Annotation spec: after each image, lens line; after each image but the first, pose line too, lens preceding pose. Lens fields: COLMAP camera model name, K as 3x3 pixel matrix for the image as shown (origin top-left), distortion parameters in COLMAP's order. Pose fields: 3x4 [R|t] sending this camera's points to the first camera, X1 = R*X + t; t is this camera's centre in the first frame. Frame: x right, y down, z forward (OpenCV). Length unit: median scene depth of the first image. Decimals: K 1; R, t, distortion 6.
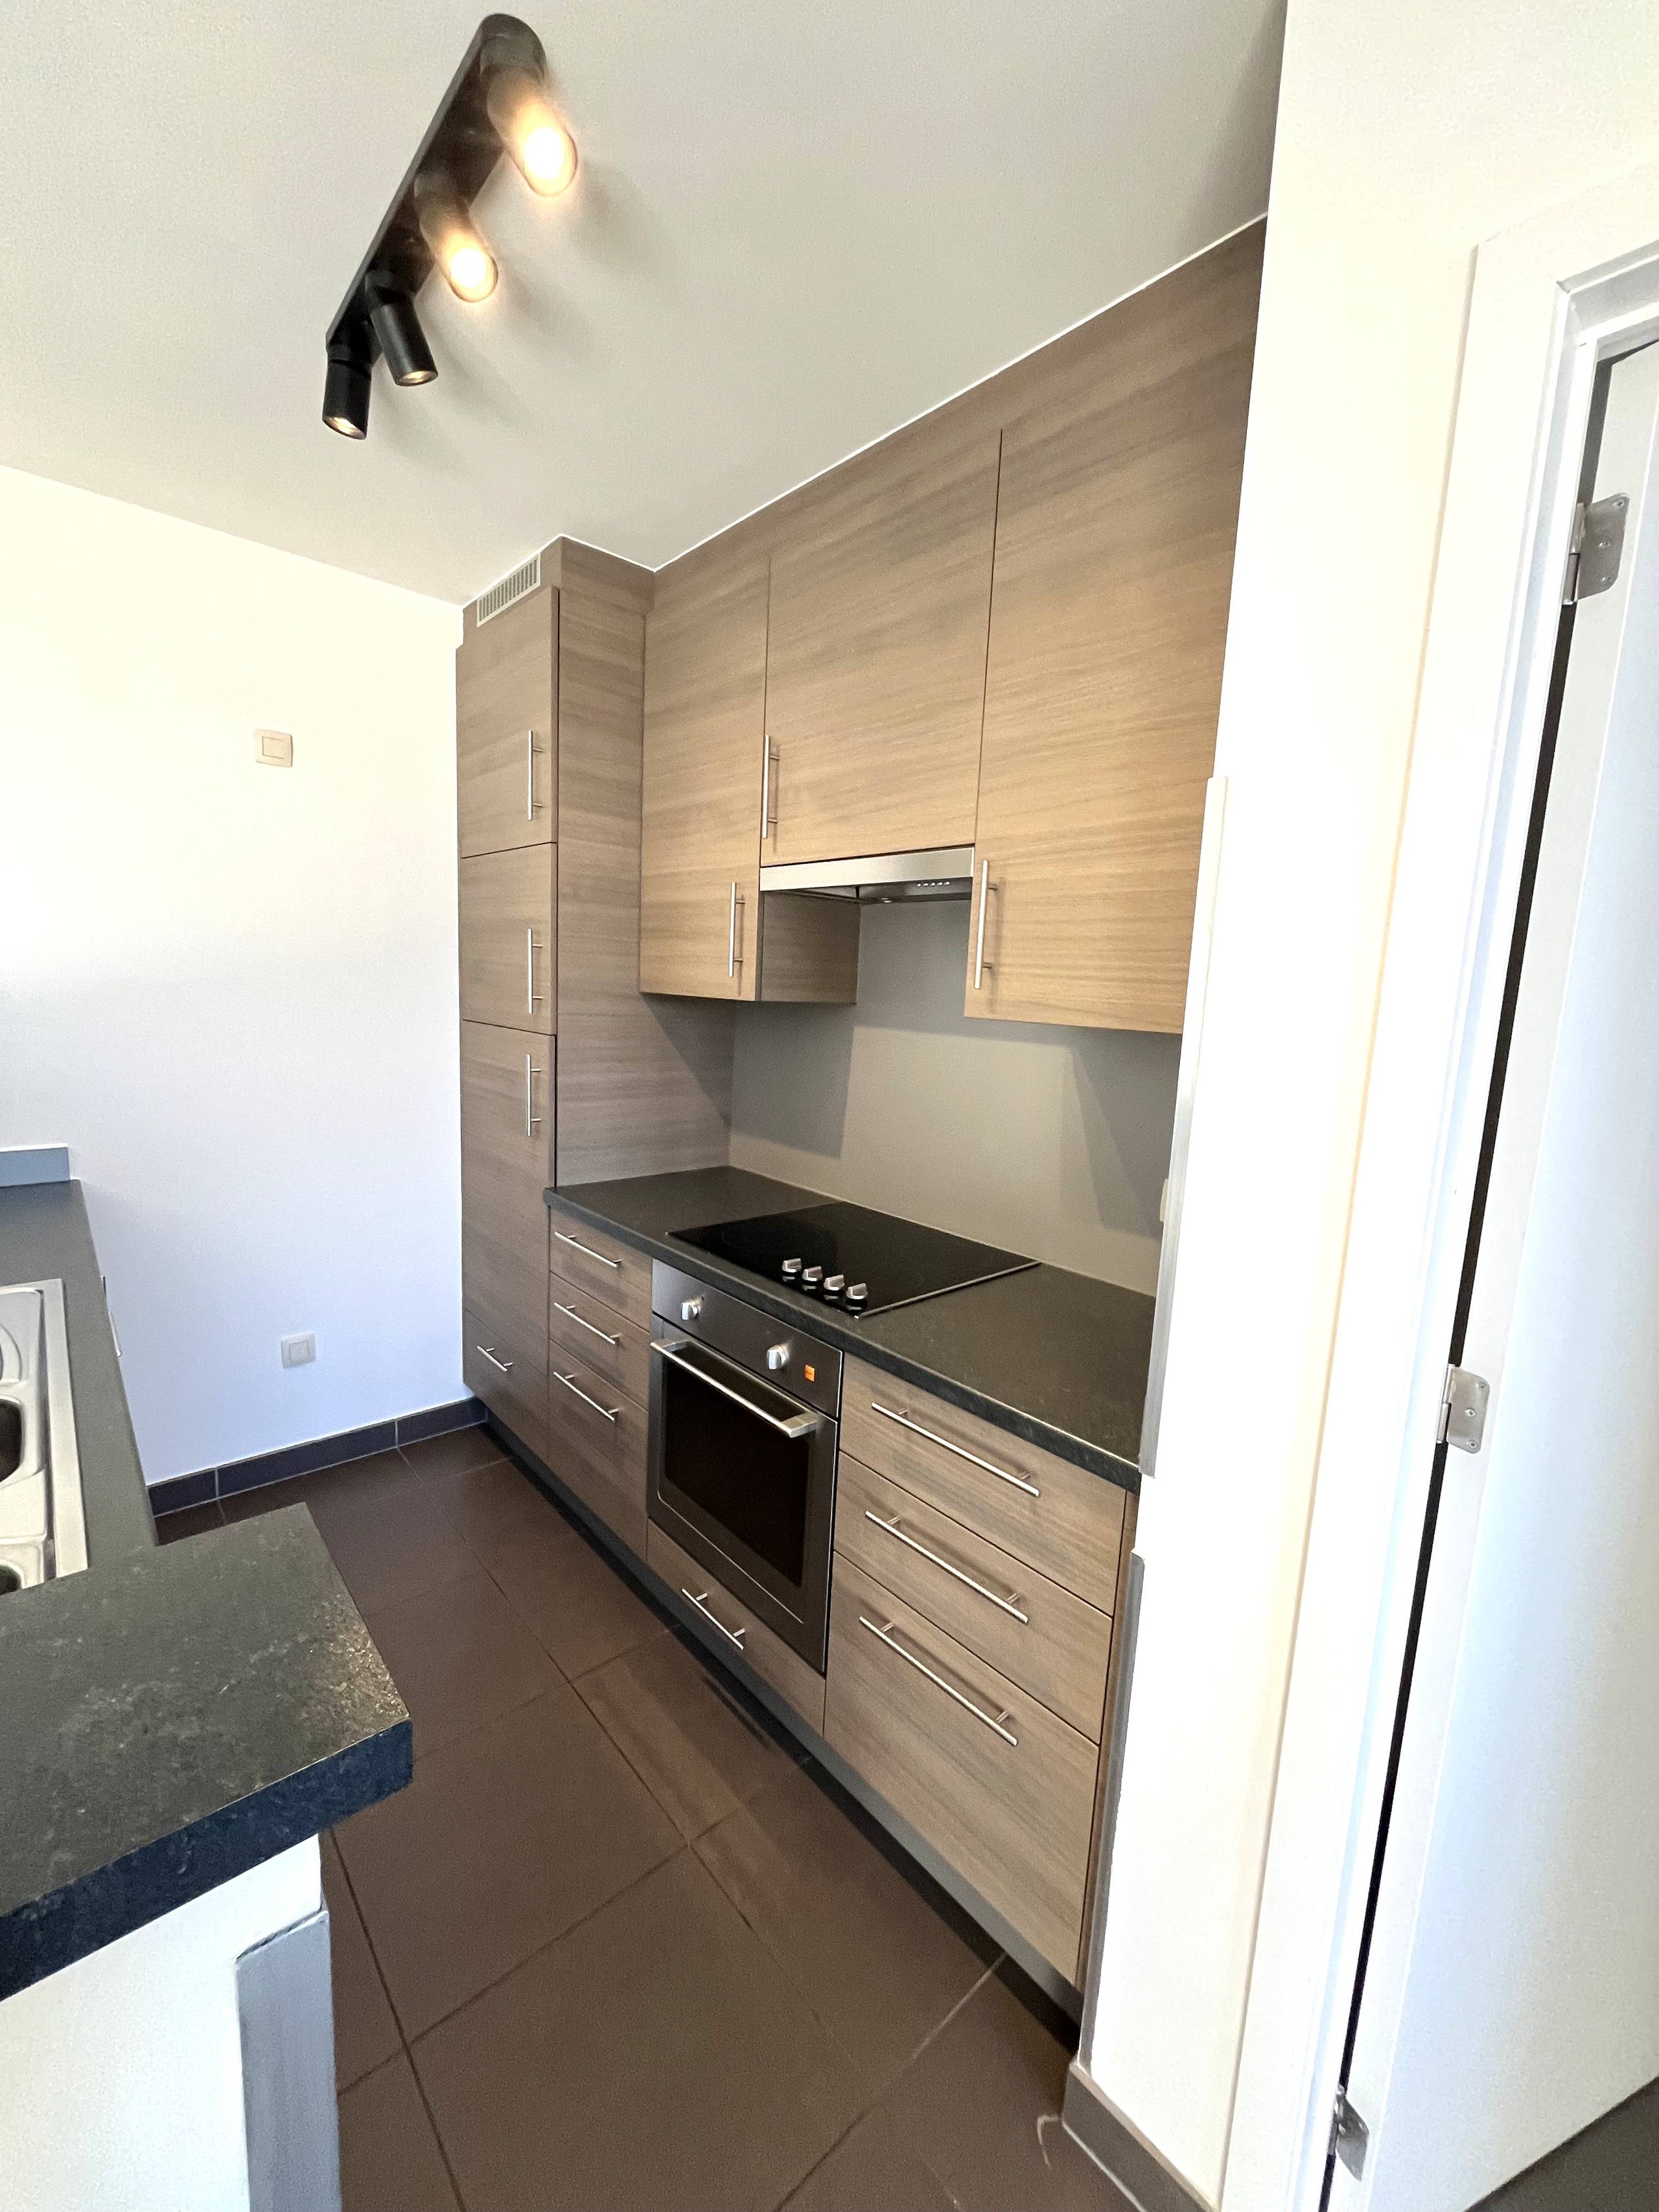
lens RADIAL K [[890.5, 0, 836.3], [0, 890.5, 1103.7], [0, 0, 1]] dist [-0.001143, -0.000065]
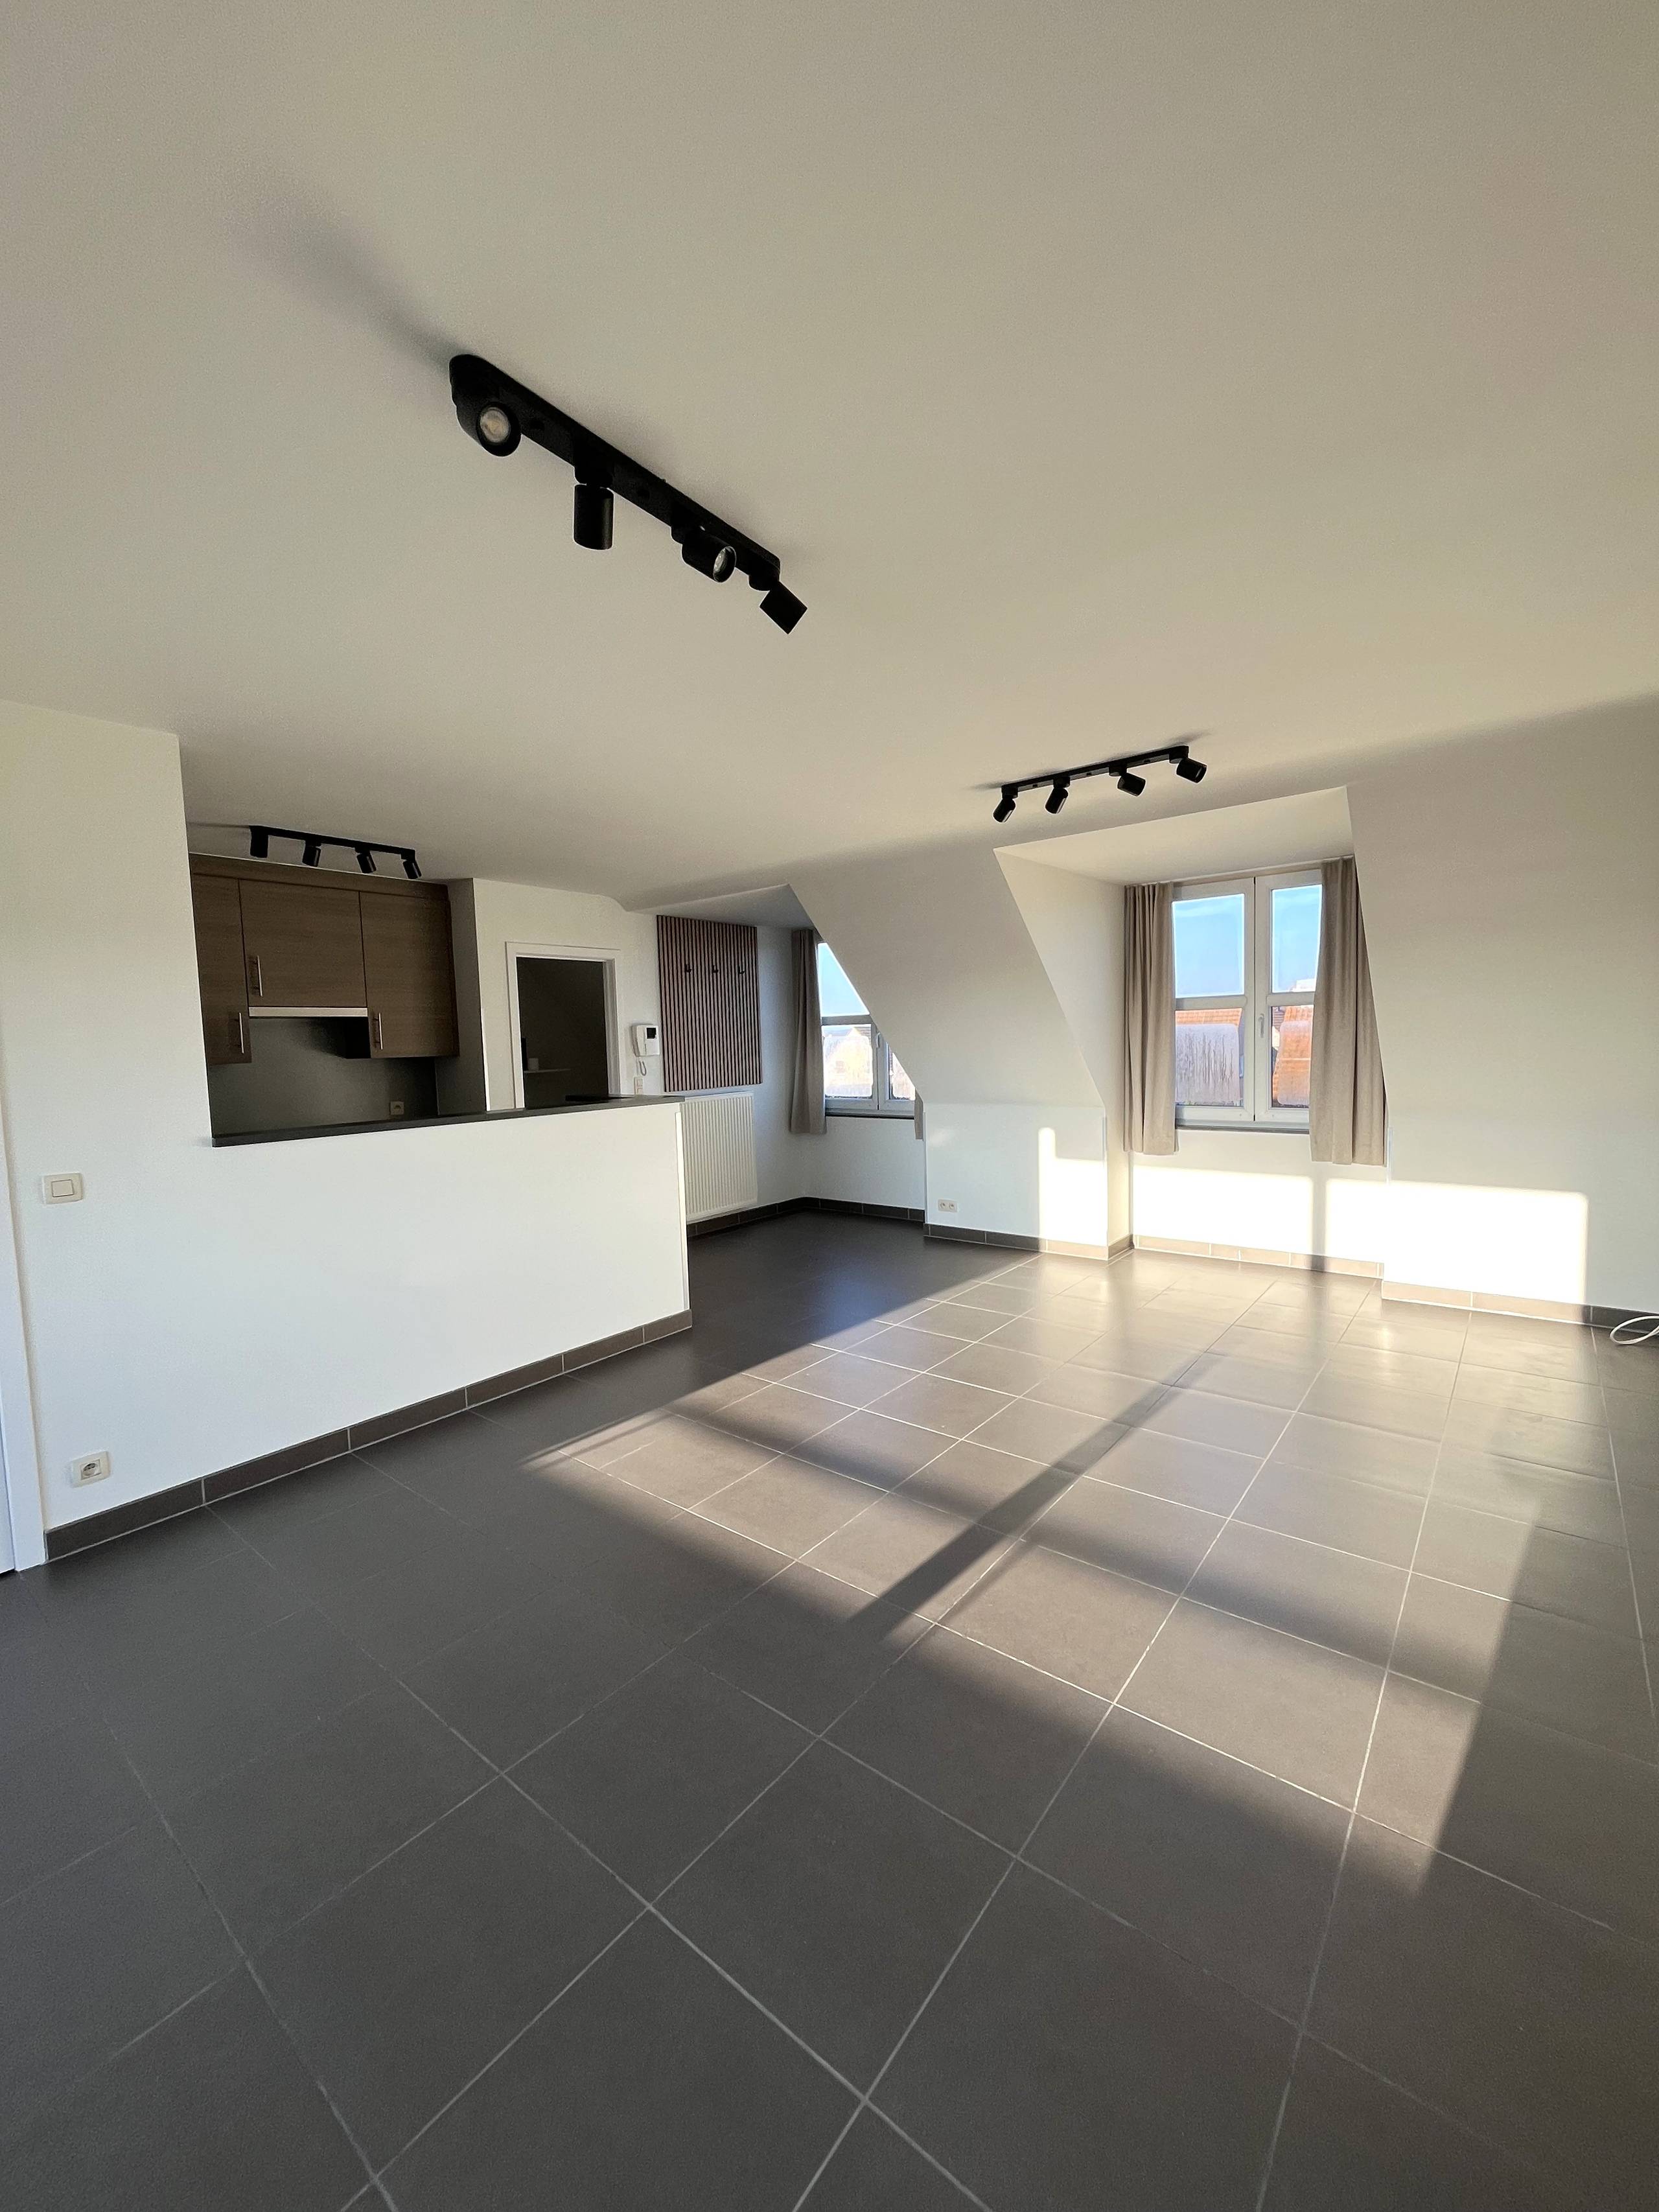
lens RADIAL K [[890.5, 0, 836.3], [0, 890.5, 1103.7], [0, 0, 1]] dist [-0.001143, -0.000065]
pose [[-0.158836, -0.111402, 0.981000, -2.668638], [0.162065, 0.977194, 0.137210, -0.112947], [-0.973913, 0.180780, -0.137160, 0.034012]]
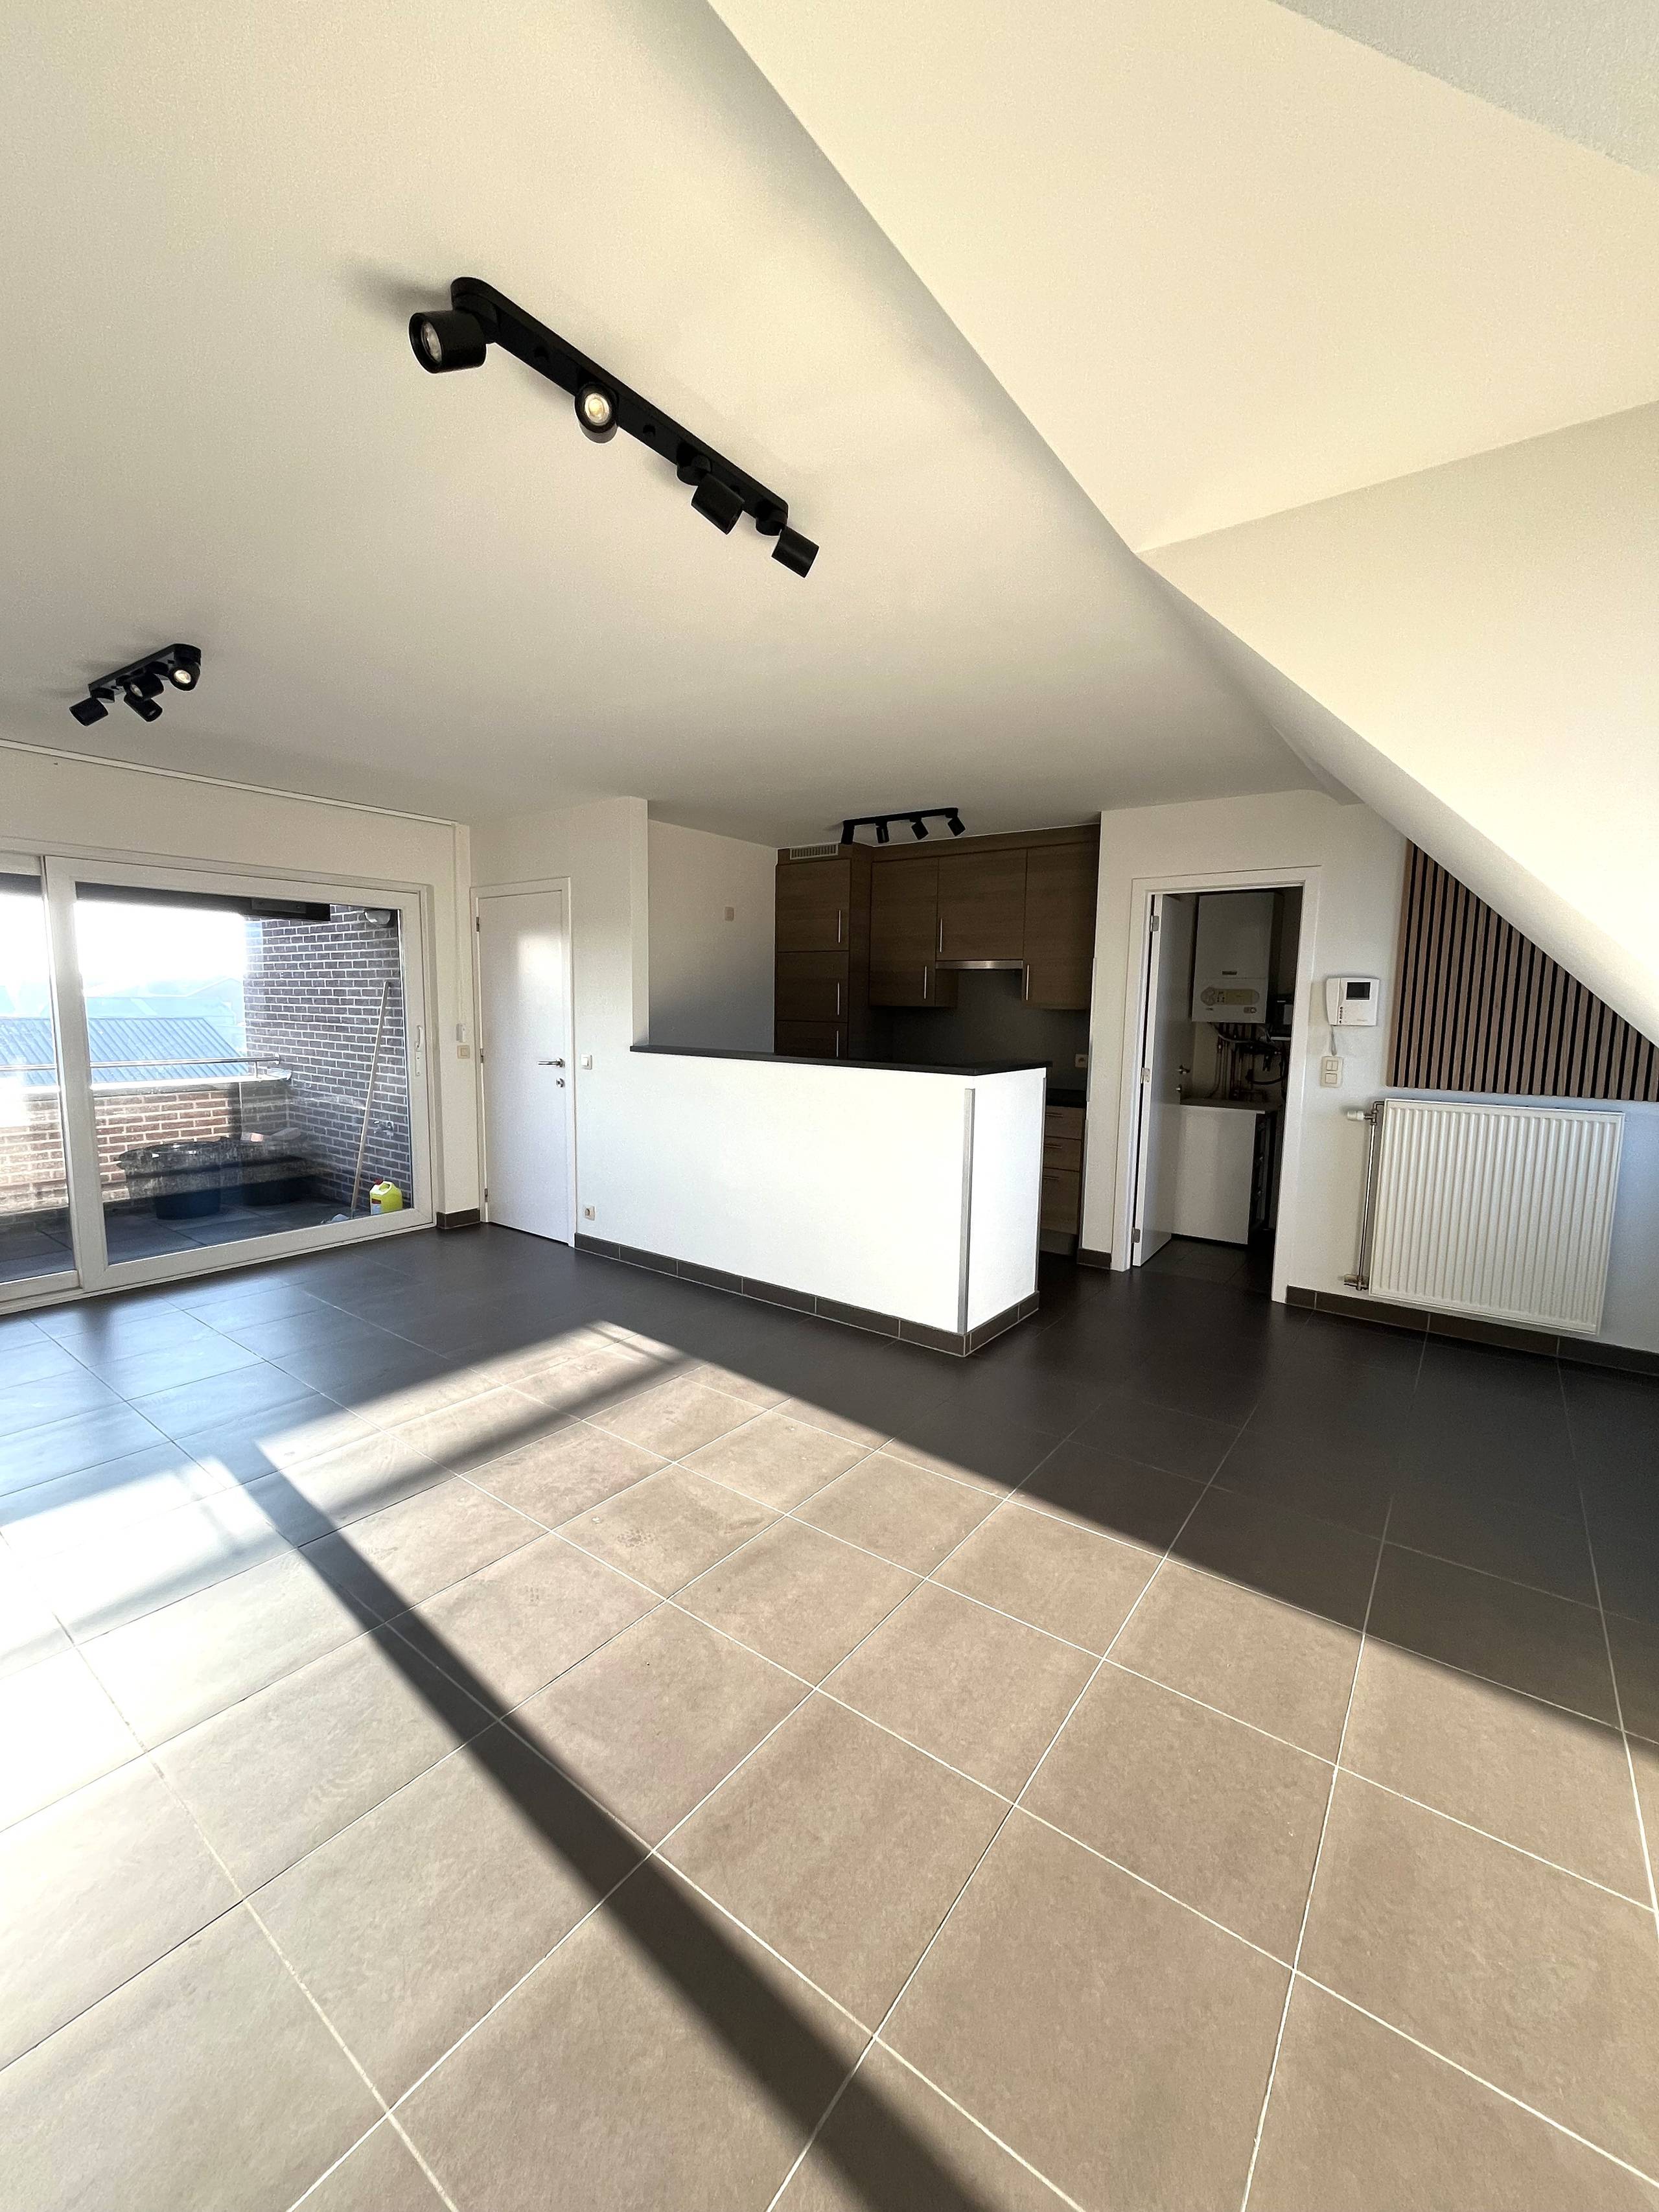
lens RADIAL K [[890.5, 0, 836.3], [0, 890.5, 1103.7], [0, 0, 1]] dist [-0.001143, -0.000065]
pose [[0.980679, -0.051040, 0.188849, -0.914187], [0.053965, 0.998489, -0.010374, 0.201022], [-0.188034, 0.020365, 0.981951, -1.675588]]
